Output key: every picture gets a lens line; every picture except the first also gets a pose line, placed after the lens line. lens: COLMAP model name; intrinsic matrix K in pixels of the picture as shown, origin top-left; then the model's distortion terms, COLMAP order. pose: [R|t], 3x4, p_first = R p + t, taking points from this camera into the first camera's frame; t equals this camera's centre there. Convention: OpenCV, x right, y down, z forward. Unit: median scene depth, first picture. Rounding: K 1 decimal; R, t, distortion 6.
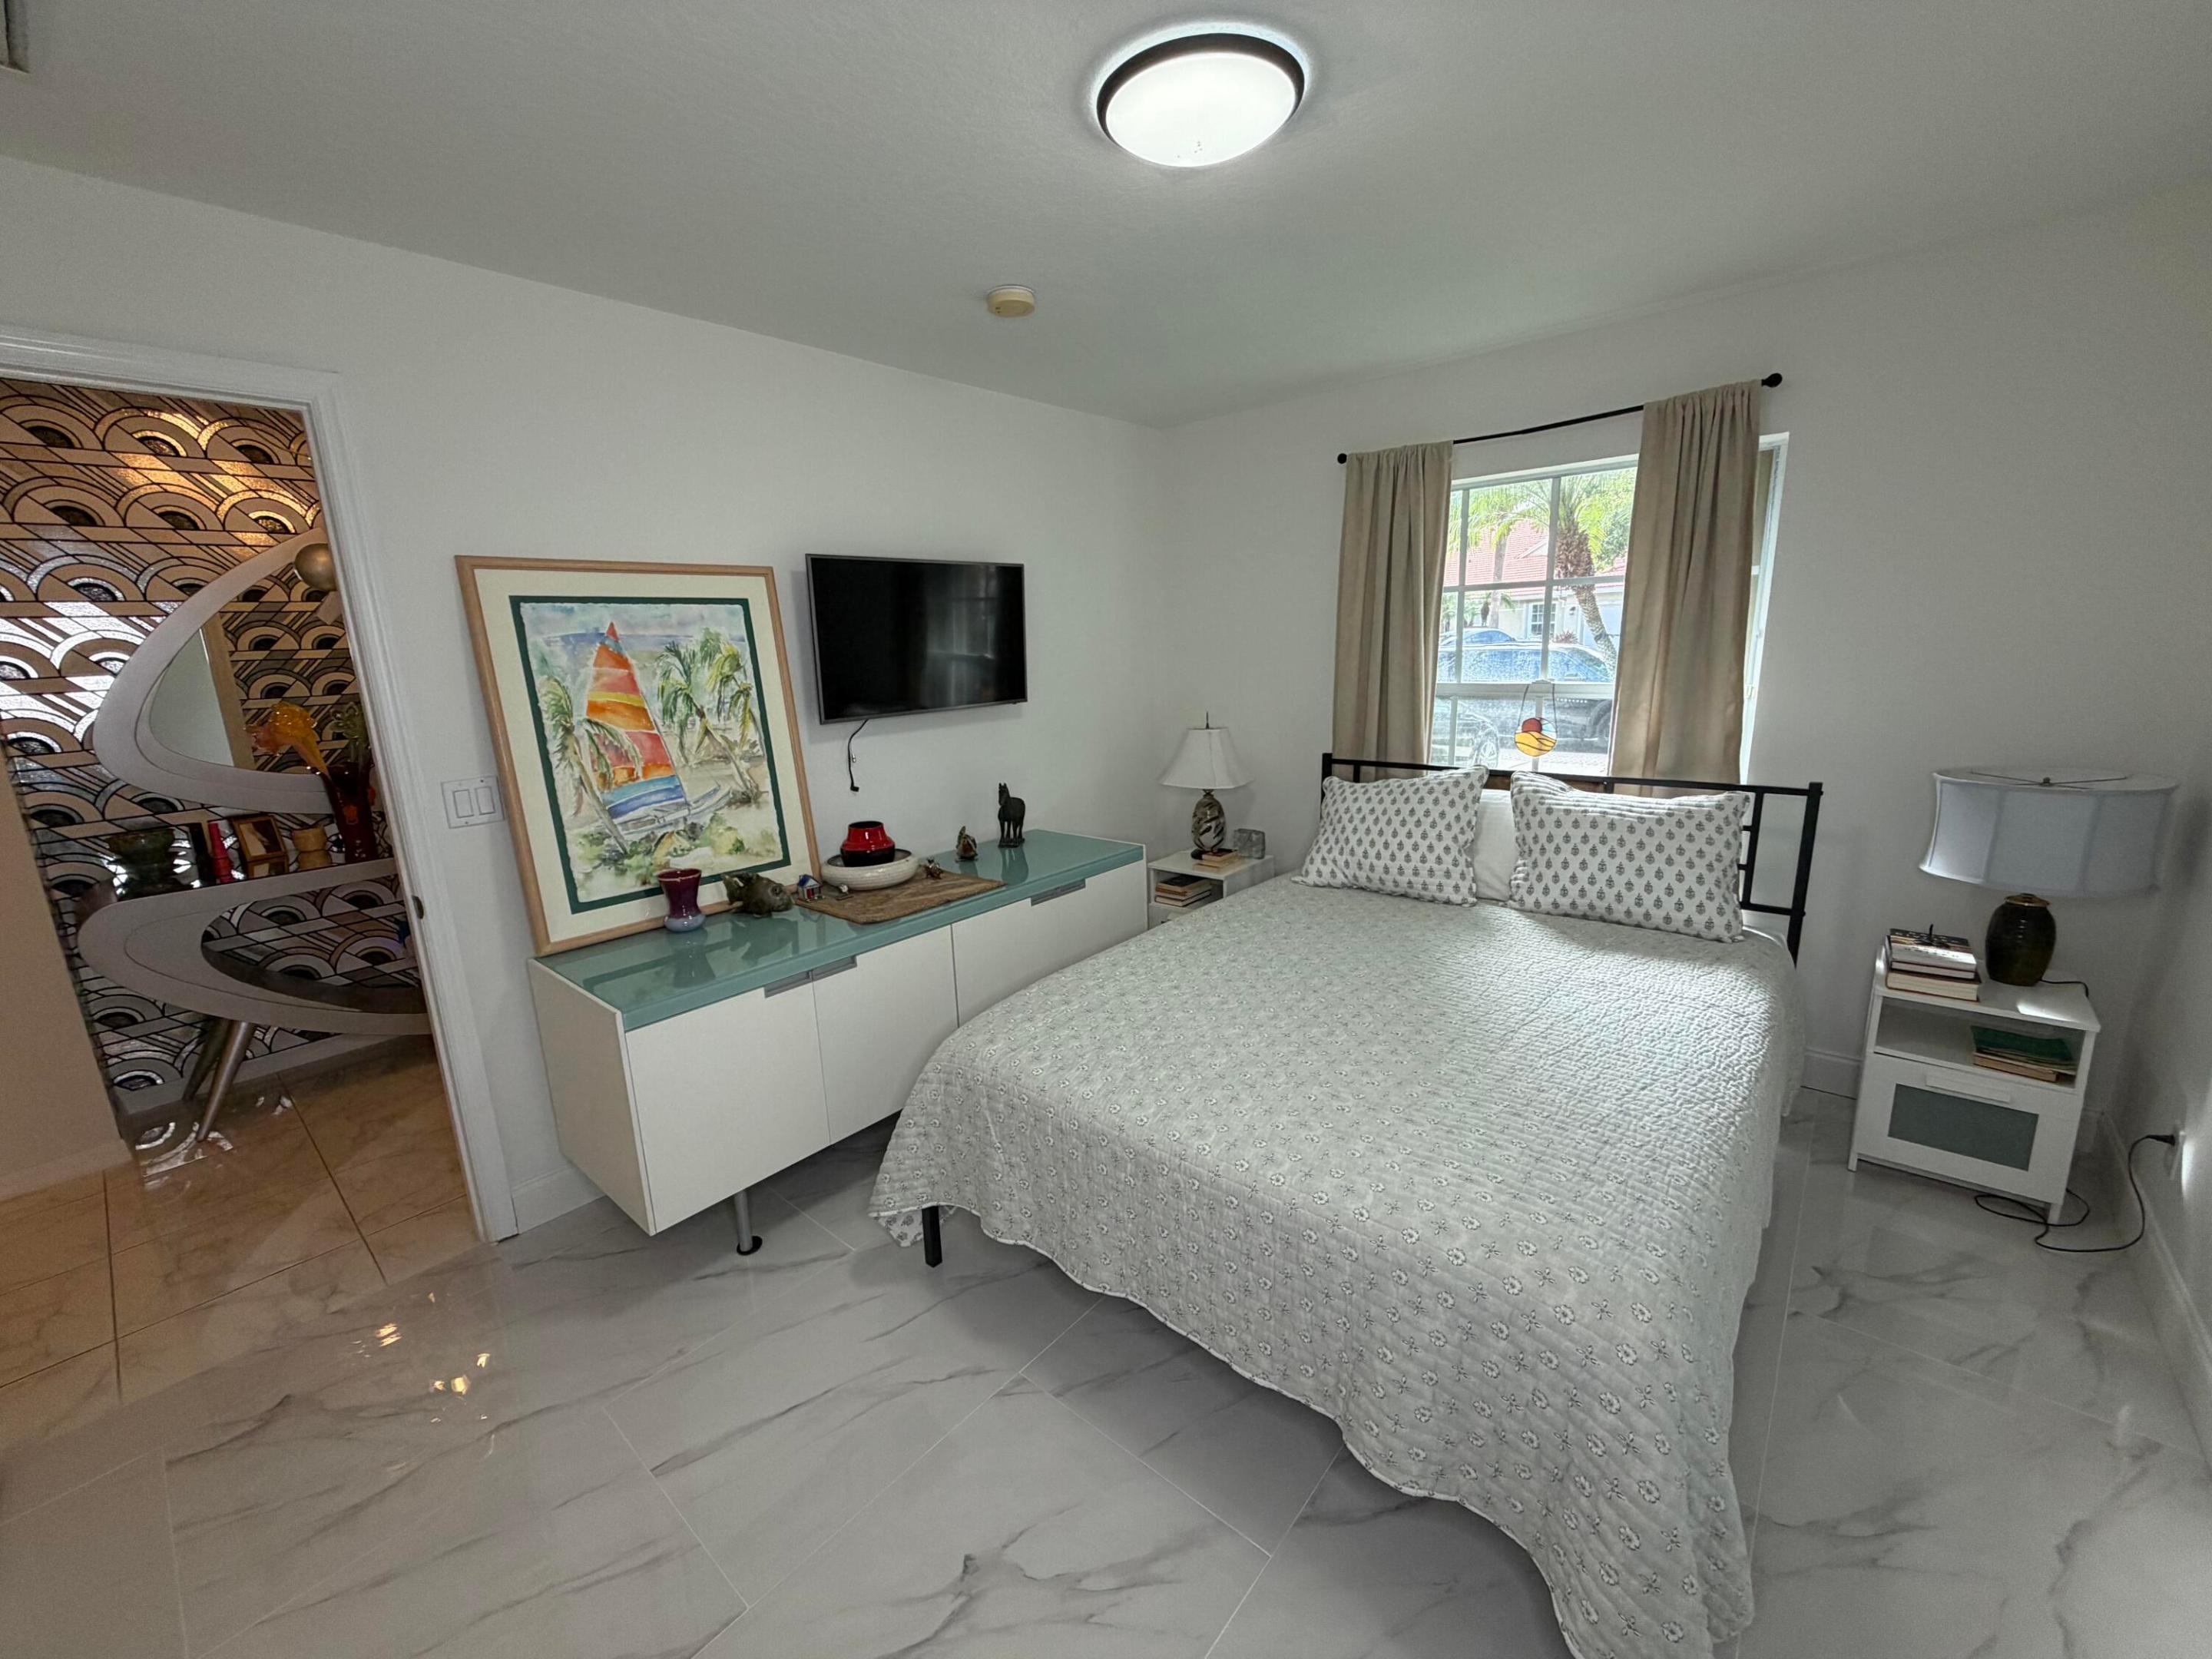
lens RADIAL K [[887.6, 0, 1103.3], [0, 887.6, 831.4], [0, 0, 1]] dist [-0.006670, 0.001211]
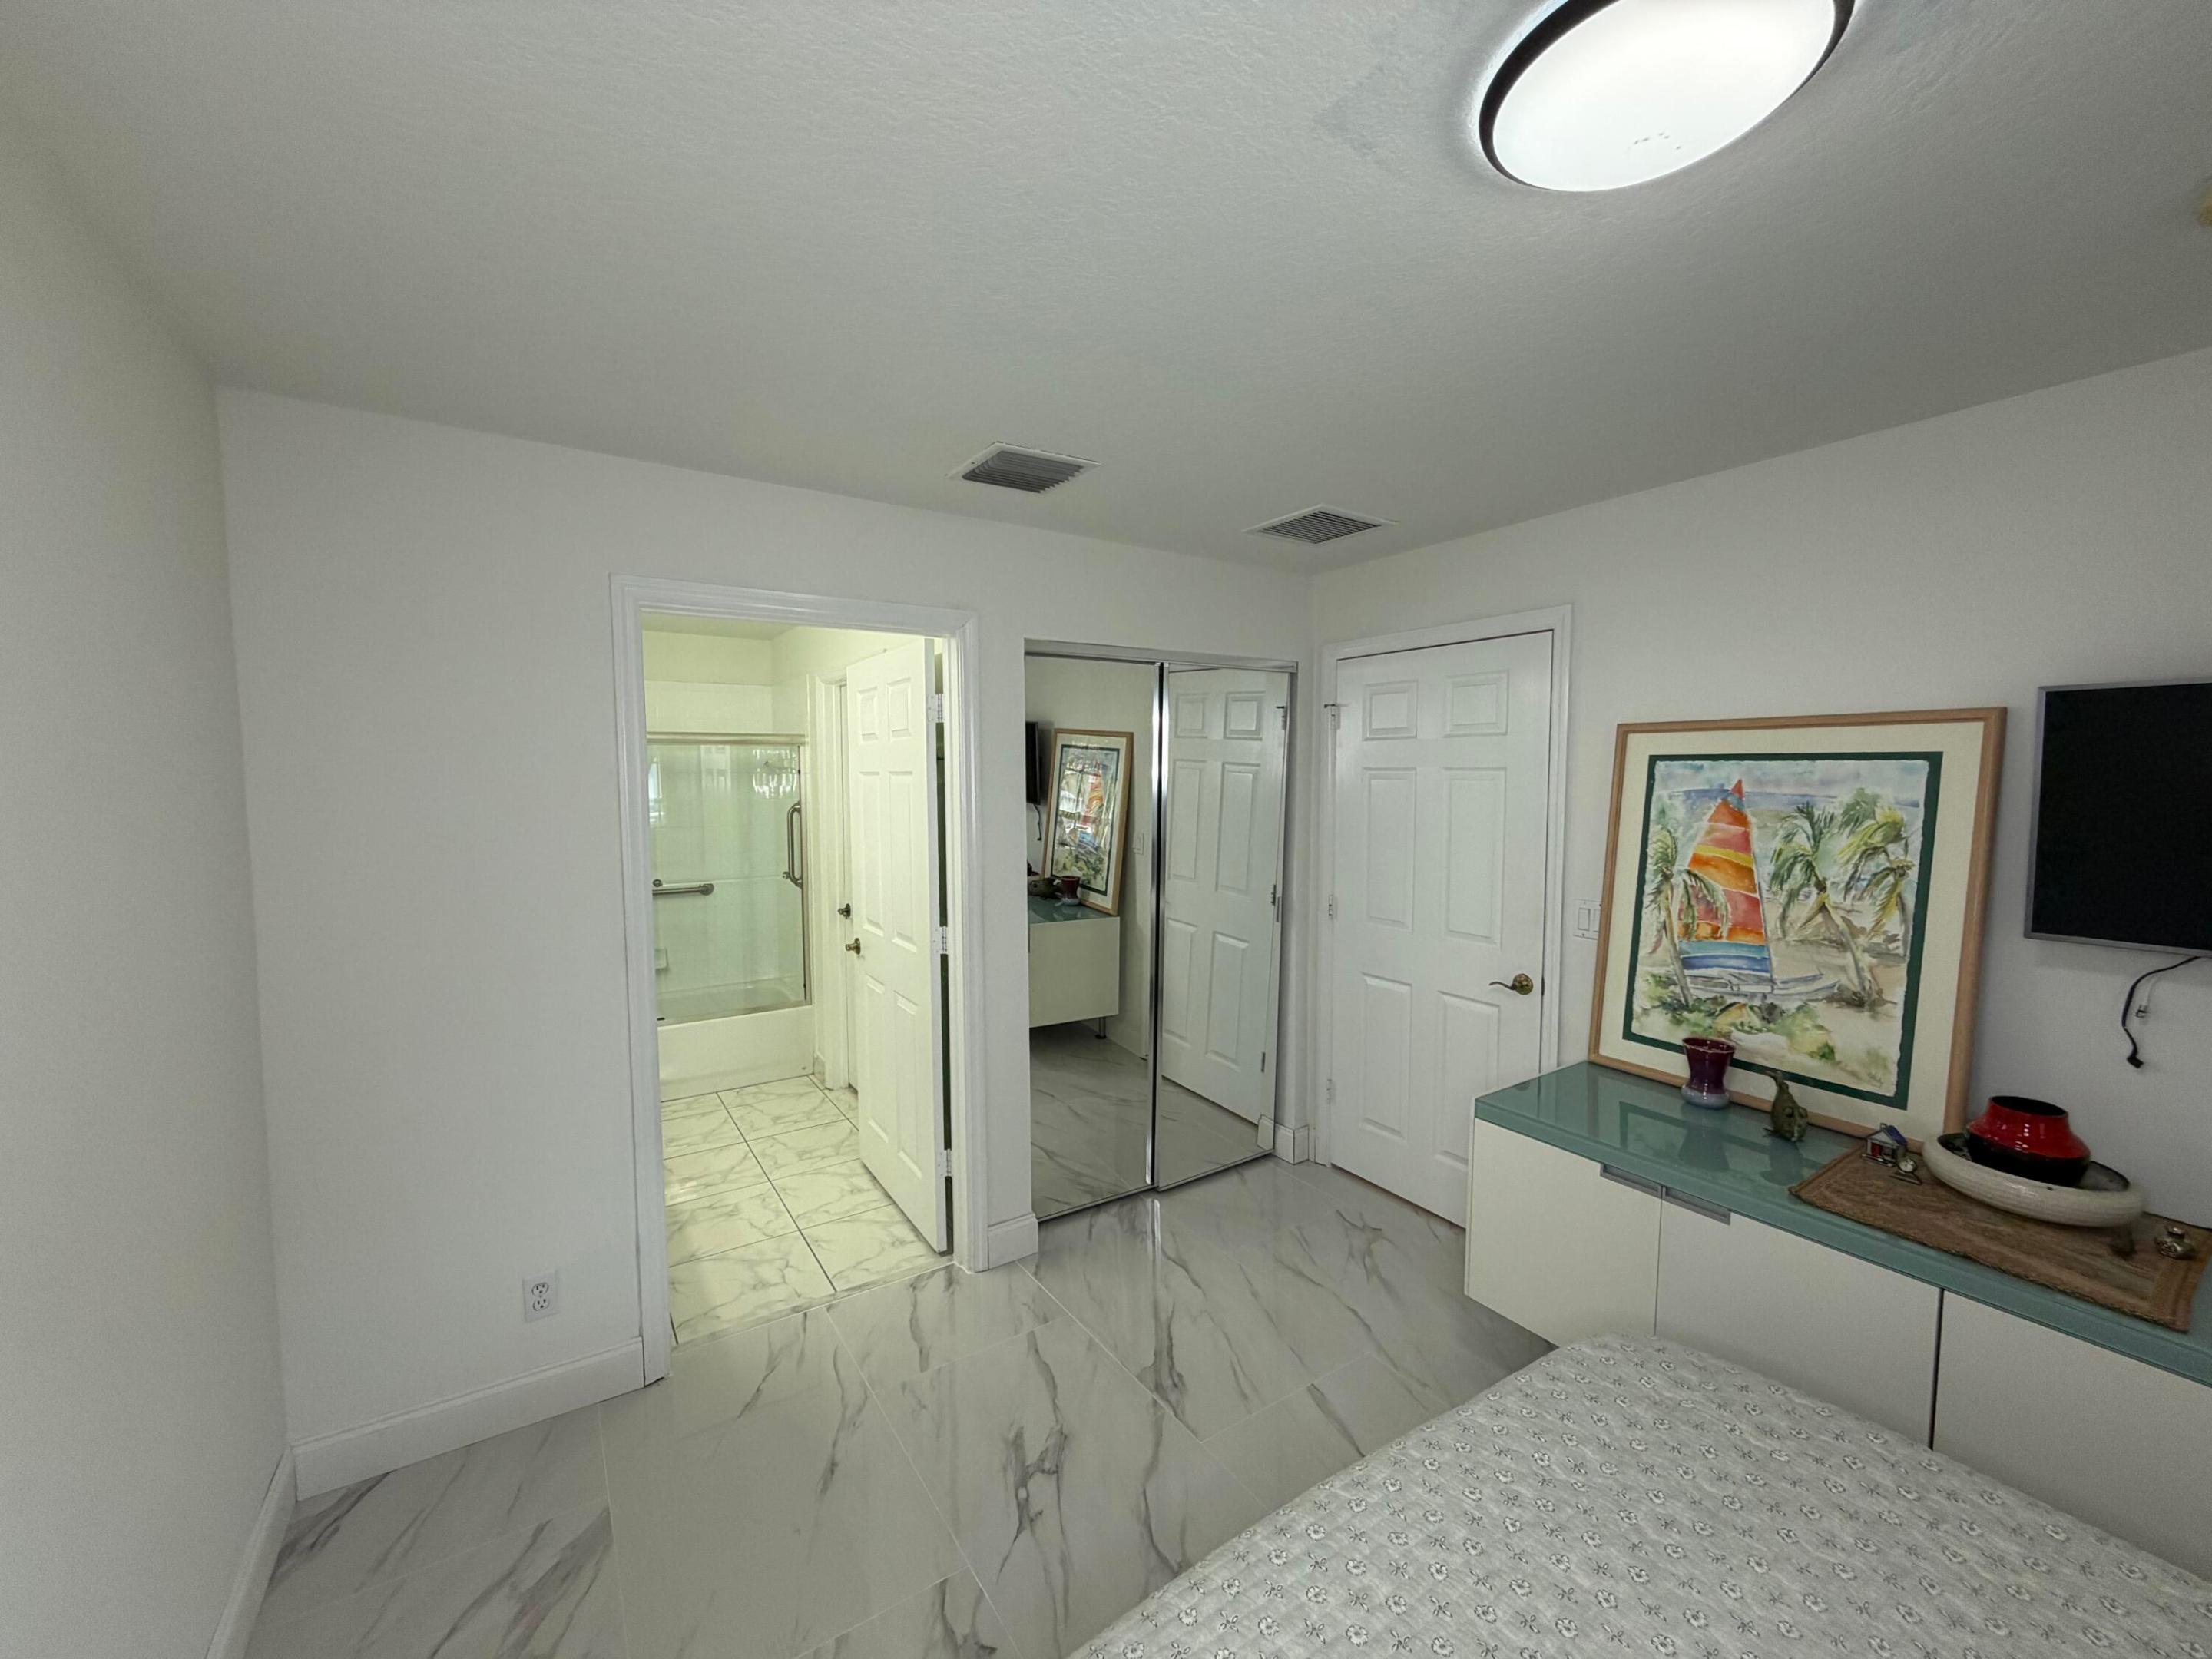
lens RADIAL K [[887.6, 0, 1100.9], [0, 887.6, 838.9], [0, 0, 1]] dist [-0.006670, 0.001211]
pose [[-0.289950, 0.108157, -0.950910, 0.565937], [-0.193644, 0.966412, 0.168966, -0.192862], [0.937246, 0.233130, -0.259268, 0.582321]]
